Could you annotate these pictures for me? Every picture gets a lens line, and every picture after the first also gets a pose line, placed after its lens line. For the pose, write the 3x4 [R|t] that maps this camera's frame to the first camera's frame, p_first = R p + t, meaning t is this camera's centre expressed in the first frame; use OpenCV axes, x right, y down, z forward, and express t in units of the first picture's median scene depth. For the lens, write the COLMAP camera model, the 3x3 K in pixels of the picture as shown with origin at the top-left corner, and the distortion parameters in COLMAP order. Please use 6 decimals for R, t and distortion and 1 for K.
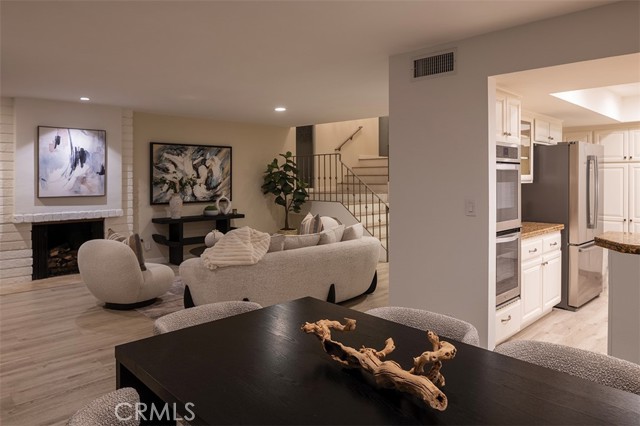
lens RADIAL K [[438.4, 0, 320.0], [0, 438.4, 213.0], [0, 0, 1]] dist [-0.001157, 0.000306]
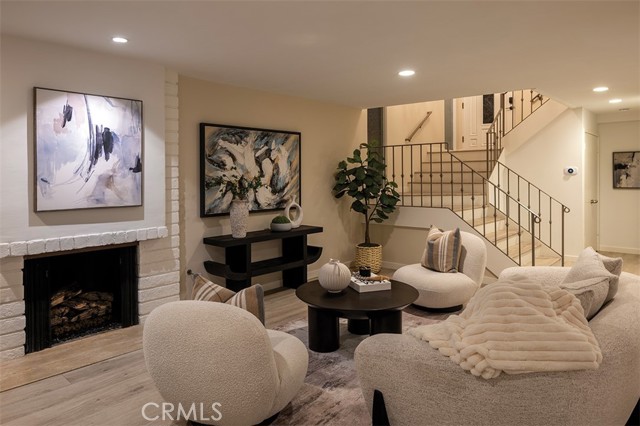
lens RADIAL K [[437.3, 0, 320.0], [0, 437.3, 213.0], [0, 0, 1]] dist [0.008429, 0.002120]
pose [[0.996842, -0.012613, 0.078407, -0.271360], [0.012284, 0.999914, 0.004679, -0.027325], [-0.078459, -0.003701, 0.996910, 0.340015]]
